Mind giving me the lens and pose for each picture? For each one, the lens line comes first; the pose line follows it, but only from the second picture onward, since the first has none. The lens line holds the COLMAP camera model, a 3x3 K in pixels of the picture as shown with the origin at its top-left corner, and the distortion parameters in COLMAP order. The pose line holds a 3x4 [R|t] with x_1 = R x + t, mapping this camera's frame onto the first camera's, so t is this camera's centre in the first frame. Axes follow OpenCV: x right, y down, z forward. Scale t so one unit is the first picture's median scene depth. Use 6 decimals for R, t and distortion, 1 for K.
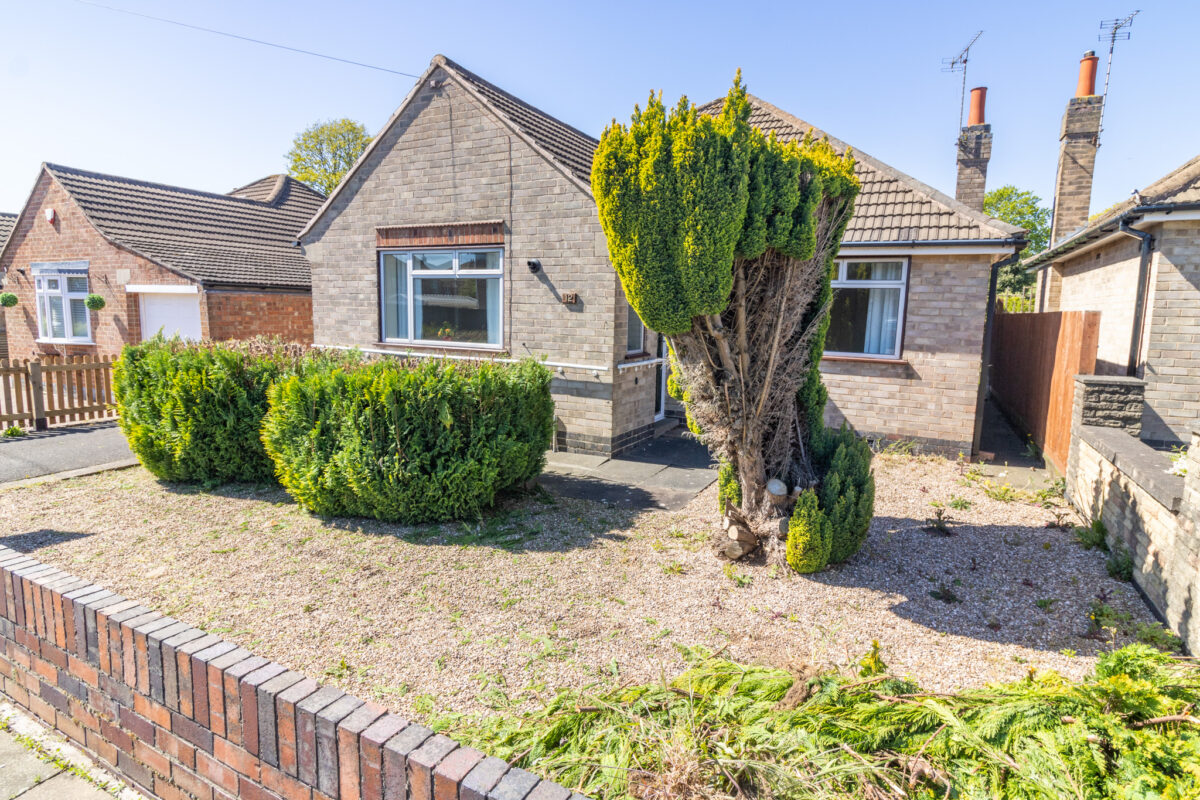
lens RADIAL K [[634.7, 0, 604.9], [0, 634.7, 395.7], [0, 0, 1]] dist [-0.004864, -0.001056]
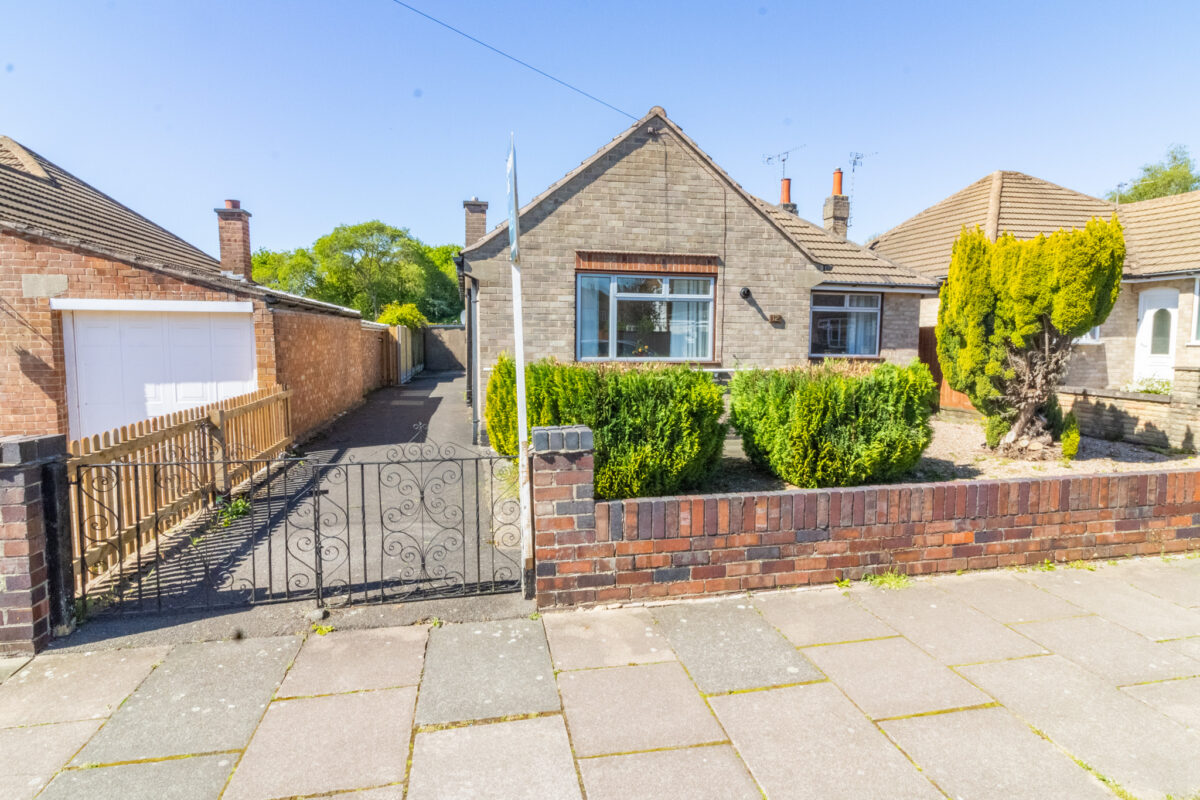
lens RADIAL K [[634.7, 0, 606.1], [0, 634.7, 396.6], [0, 0, 1]] dist [-0.004864, -0.001056]
pose [[0.776473, -0.075870, 0.625567, -1.077519], [0.096181, 0.995363, 0.001337, -0.027277], [-0.622768, 0.059130, 0.780169, 0.195076]]
